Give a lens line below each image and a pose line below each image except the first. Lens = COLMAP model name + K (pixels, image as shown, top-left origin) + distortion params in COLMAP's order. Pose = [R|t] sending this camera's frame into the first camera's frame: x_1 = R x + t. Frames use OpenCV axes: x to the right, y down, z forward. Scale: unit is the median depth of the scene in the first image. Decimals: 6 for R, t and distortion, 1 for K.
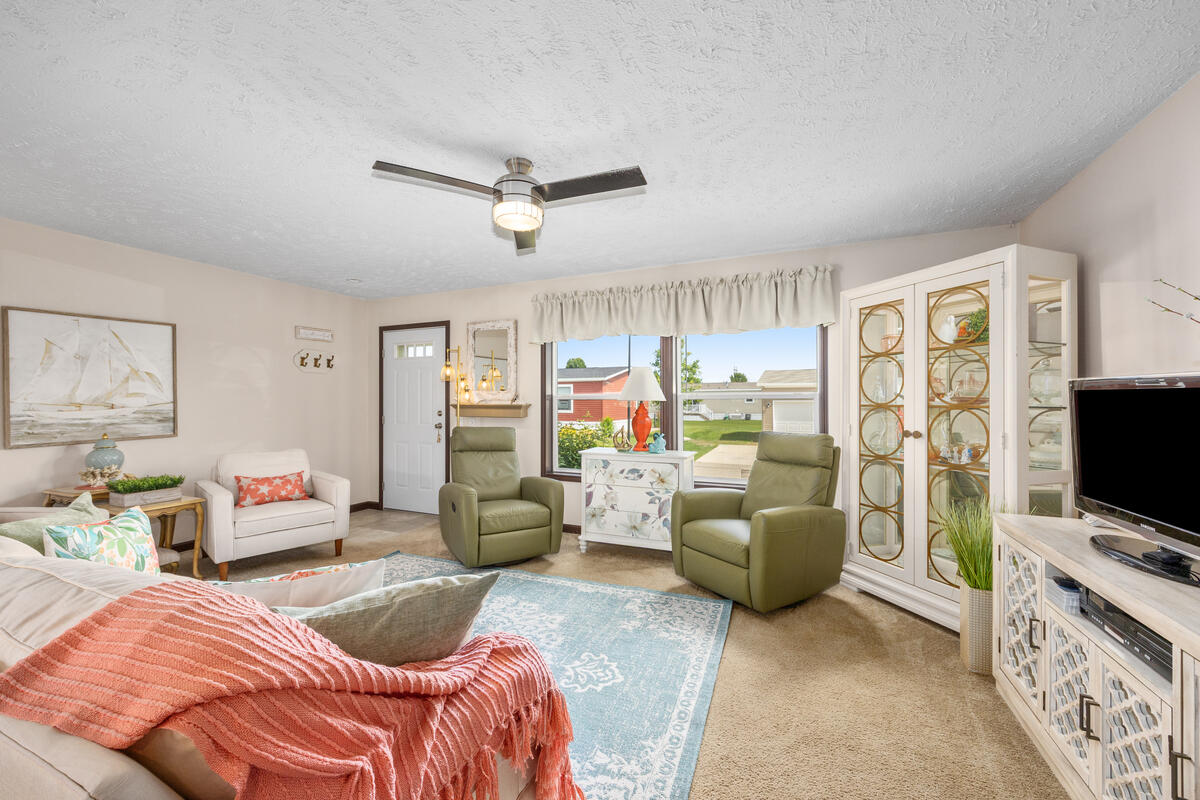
lens RADIAL K [[478.4, 0, 600.7], [0, 478.4, 403.5], [0, 0, 1]] dist [-0.000365, 0.000139]
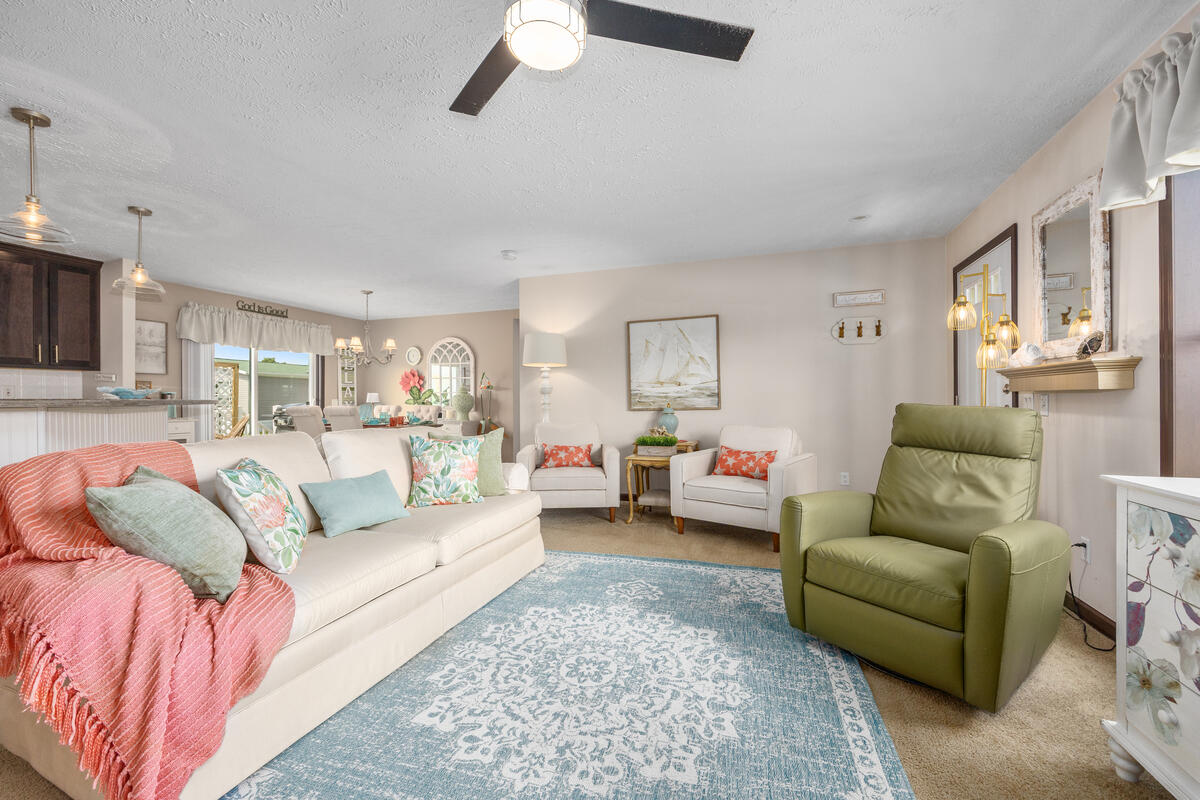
lens RADIAL K [[478.4, 0, 599.0], [0, 478.4, 397.1], [0, 0, 1]] dist [-0.000365, 0.000139]
pose [[0.075857, -0.006449, -0.997098, 0.282809], [-0.000718, 0.999978, -0.006522, 0.048158], [0.997118, 0.001211, 0.075851, 0.628292]]
